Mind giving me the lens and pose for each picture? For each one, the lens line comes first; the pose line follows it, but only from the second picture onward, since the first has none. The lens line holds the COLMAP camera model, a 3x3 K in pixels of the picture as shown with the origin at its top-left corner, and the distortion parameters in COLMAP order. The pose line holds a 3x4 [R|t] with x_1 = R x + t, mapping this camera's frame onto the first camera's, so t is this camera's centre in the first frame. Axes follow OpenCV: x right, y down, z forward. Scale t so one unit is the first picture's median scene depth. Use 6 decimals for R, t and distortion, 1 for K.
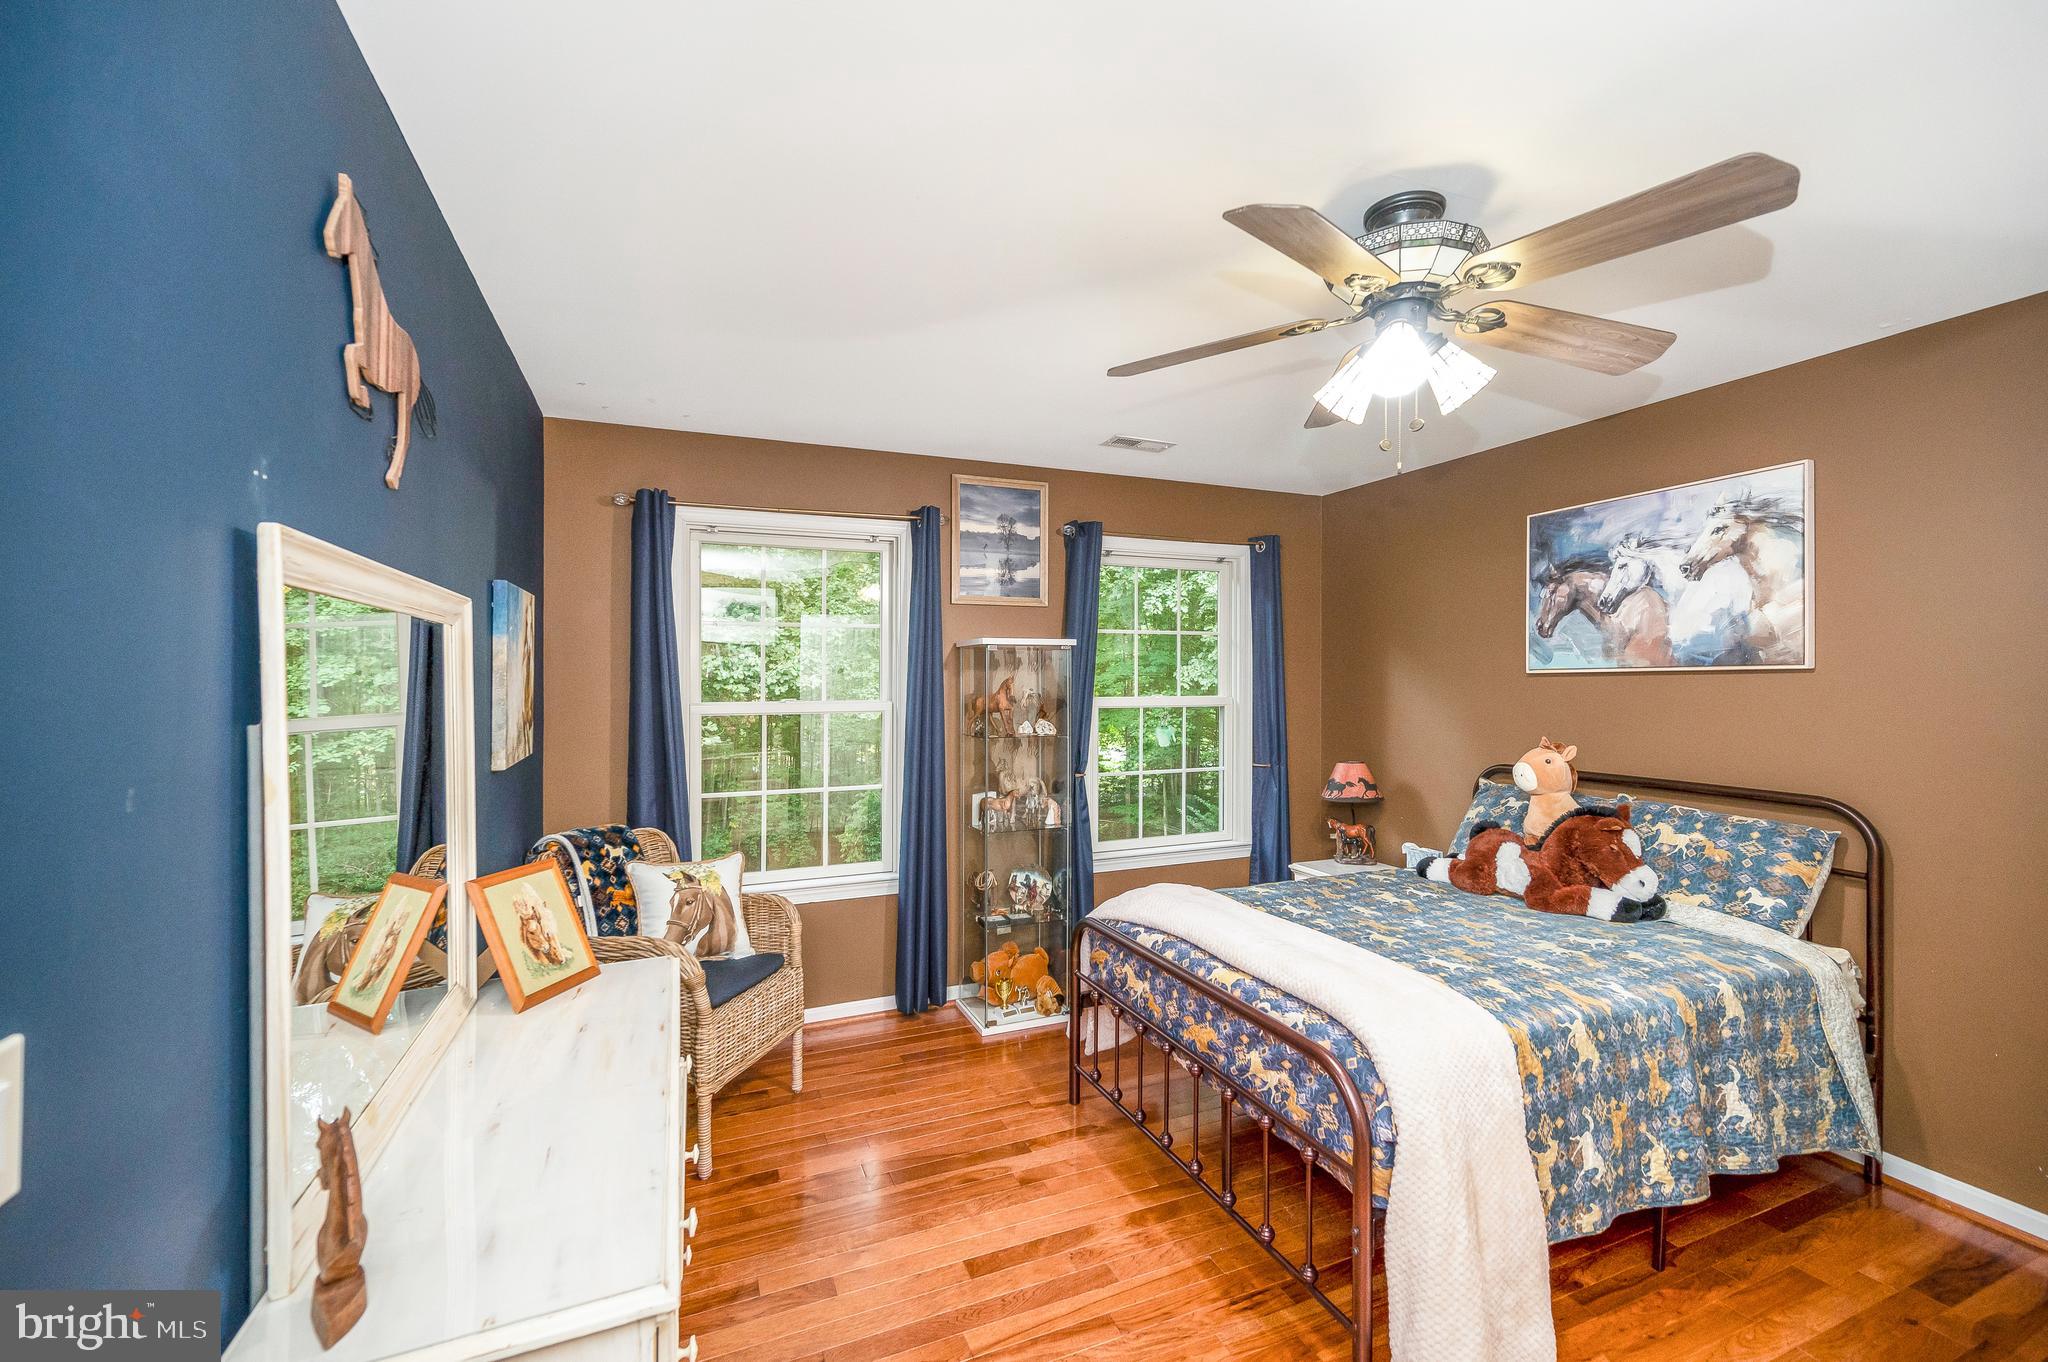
lens RADIAL K [[838.2, 0, 1024.0], [0, 838.2, 681.0], [0, 0, 1]] dist [0.000194, -0.000039]
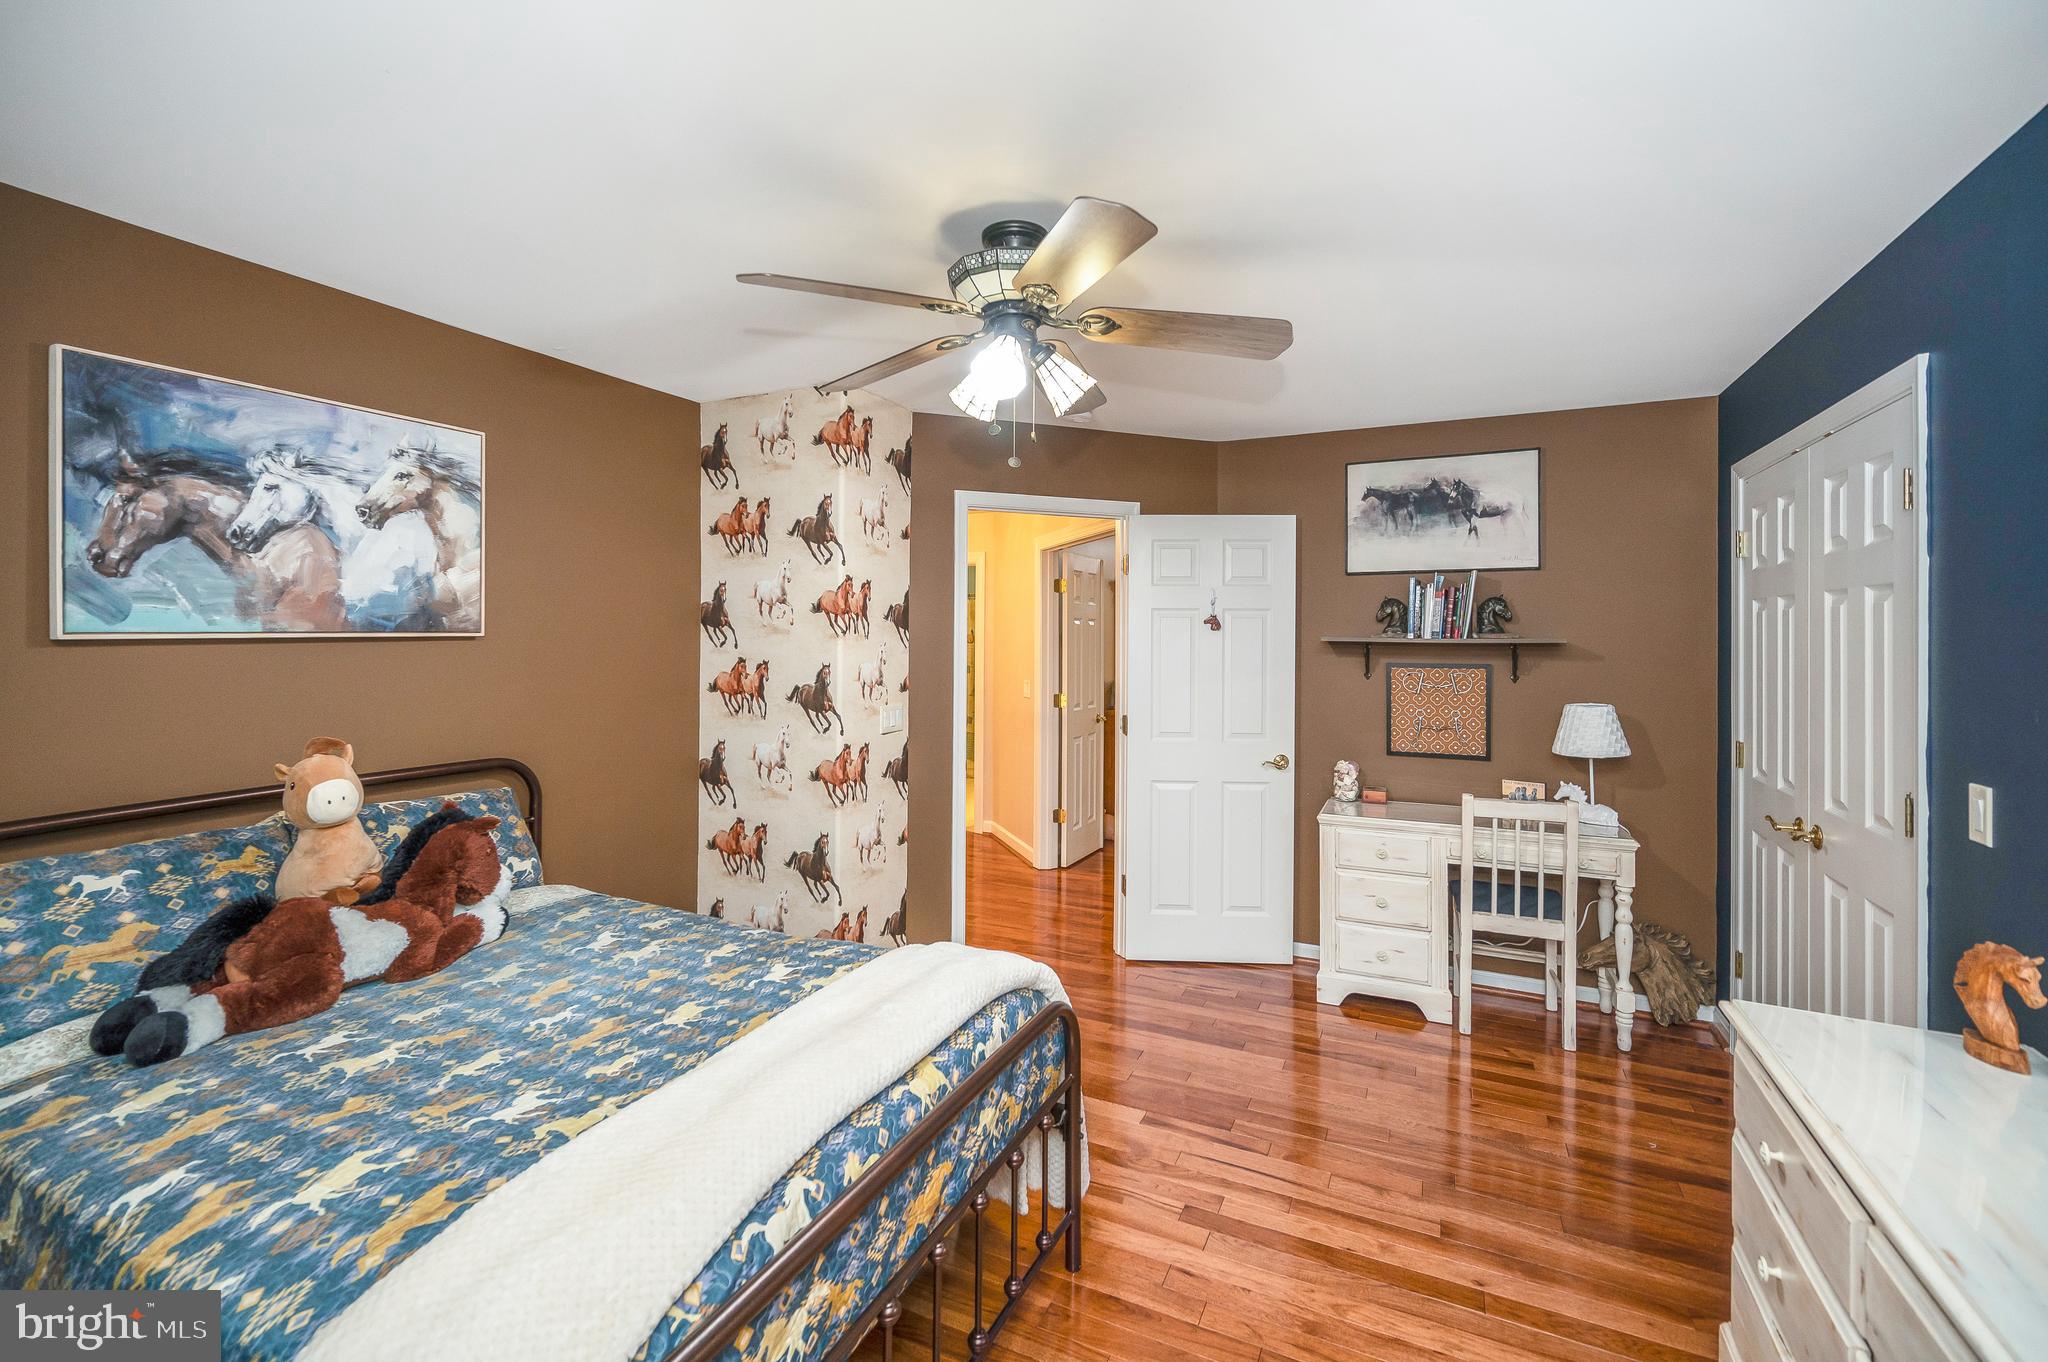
lens RADIAL K [[860.2, 0, 1024.6], [0, 860.2, 641.7], [0, 0, 1]] dist [0.000238, 0.000250]
pose [[-0.669749, -0.001402, 0.742587, -0.257873], [0.002779, 0.999986, 0.004395, -0.009845], [-0.742583, 0.005007, -0.669736, 1.076290]]
